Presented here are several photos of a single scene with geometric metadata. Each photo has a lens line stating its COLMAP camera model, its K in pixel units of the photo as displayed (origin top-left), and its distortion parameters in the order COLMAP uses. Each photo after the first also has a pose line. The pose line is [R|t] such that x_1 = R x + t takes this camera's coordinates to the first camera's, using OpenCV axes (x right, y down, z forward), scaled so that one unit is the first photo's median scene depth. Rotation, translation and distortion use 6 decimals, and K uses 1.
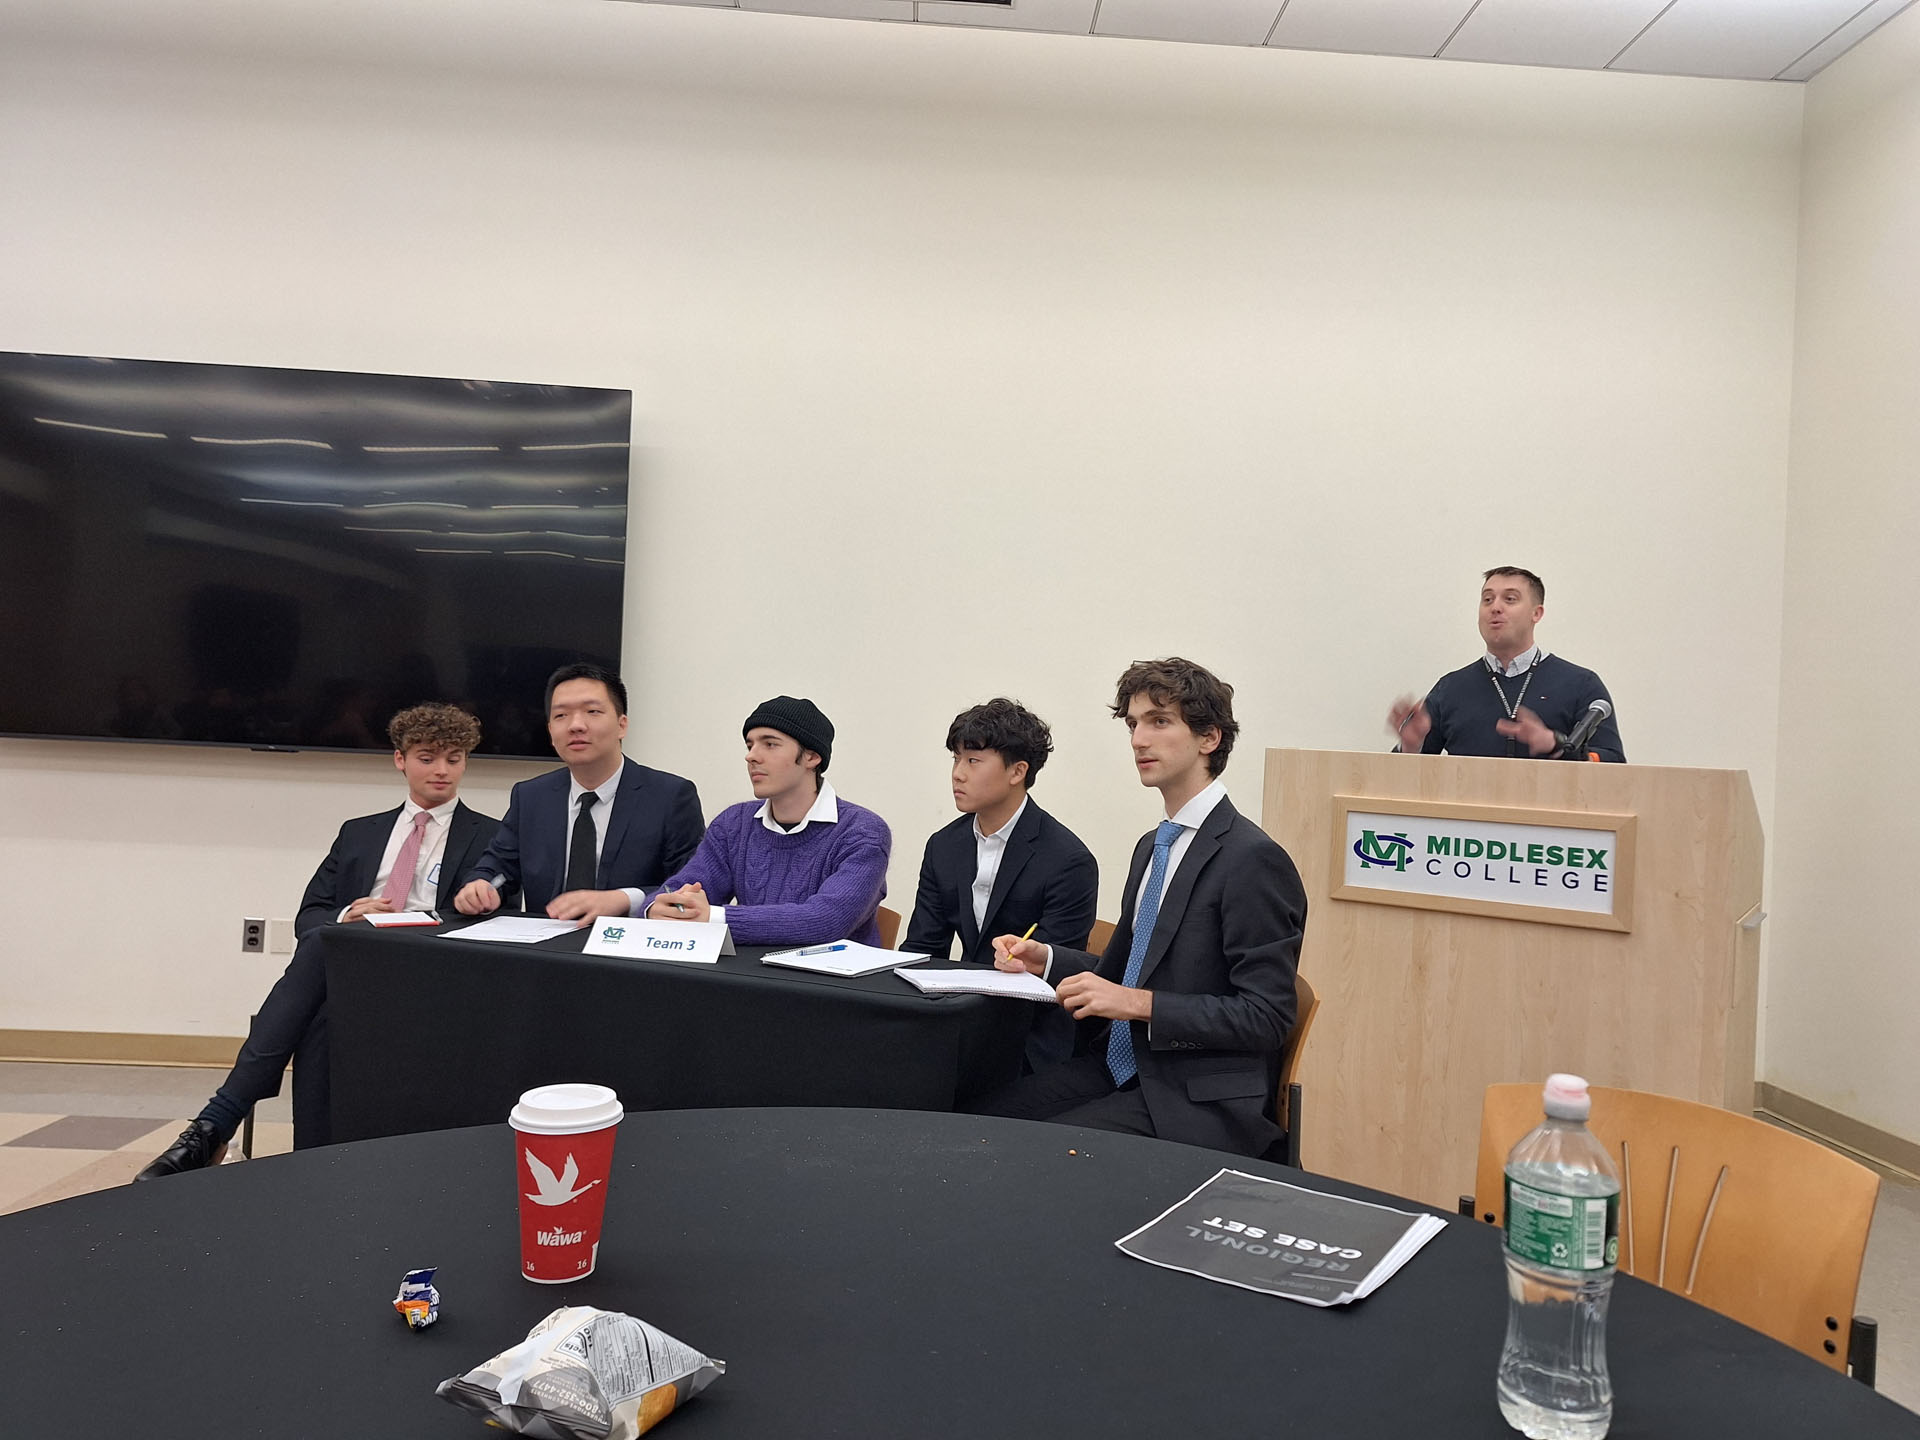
lens RADIAL K [[1307.7, 0, 960.0], [0, 1307.7, 720.0], [0, 0, 1]] dist [0.021355, -0.007562]
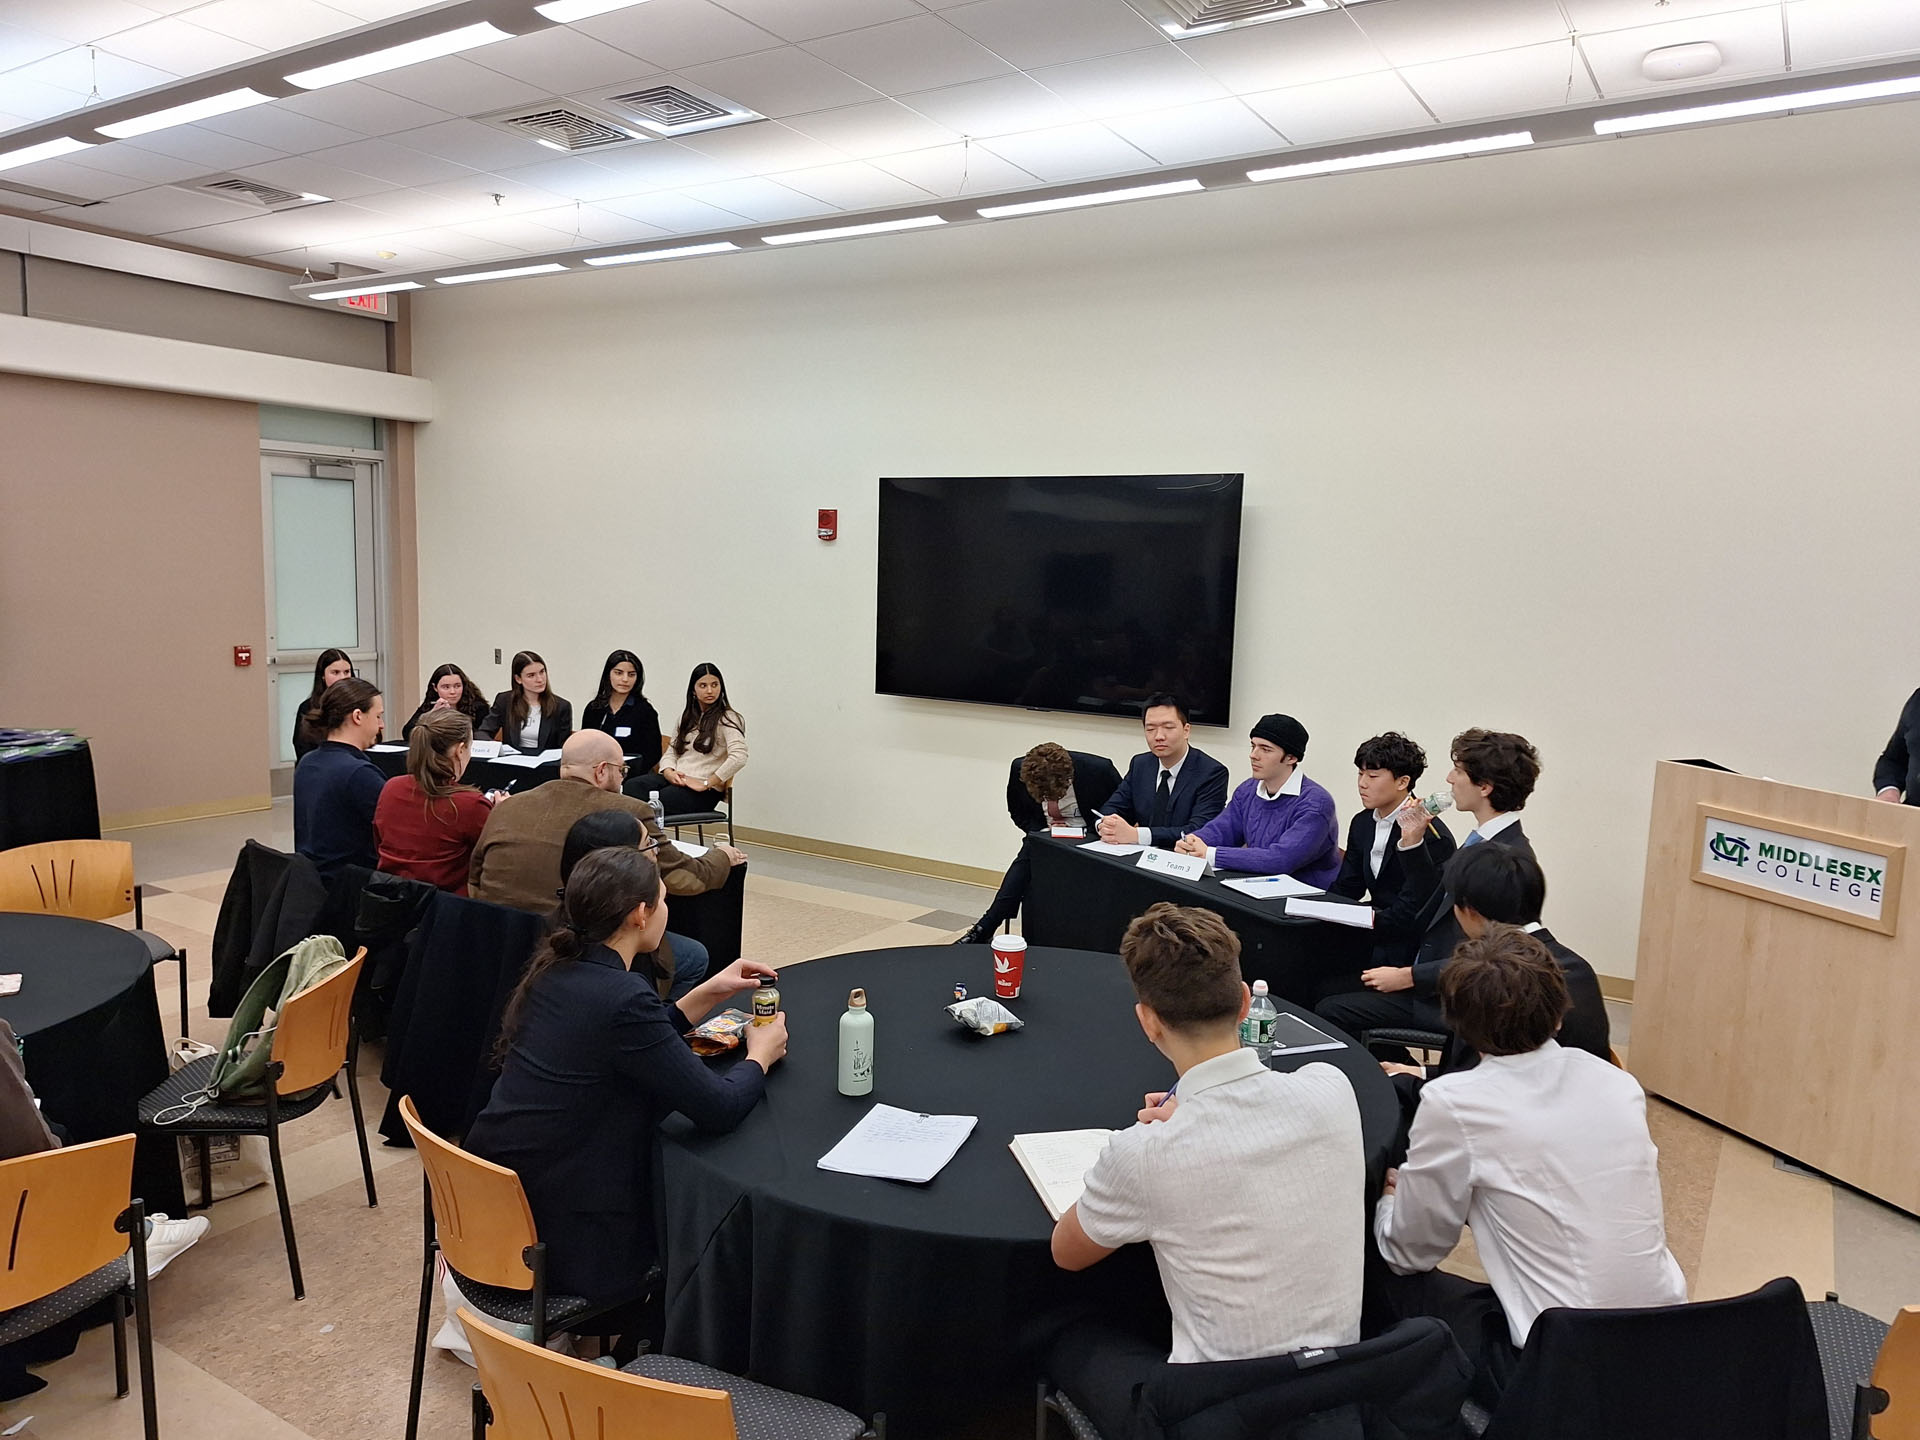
lens RADIAL K [[1304.5, 0, 960.0], [0, 1304.5, 720.0], [0, 0, 1]] dist [0.000110, -0.033442]
pose [[0.809910, 0.047758, -0.584607, 0.485171], [0.018188, 0.994156, 0.106413, -0.193720], [0.586272, -0.096818, 0.804308, -0.517146]]
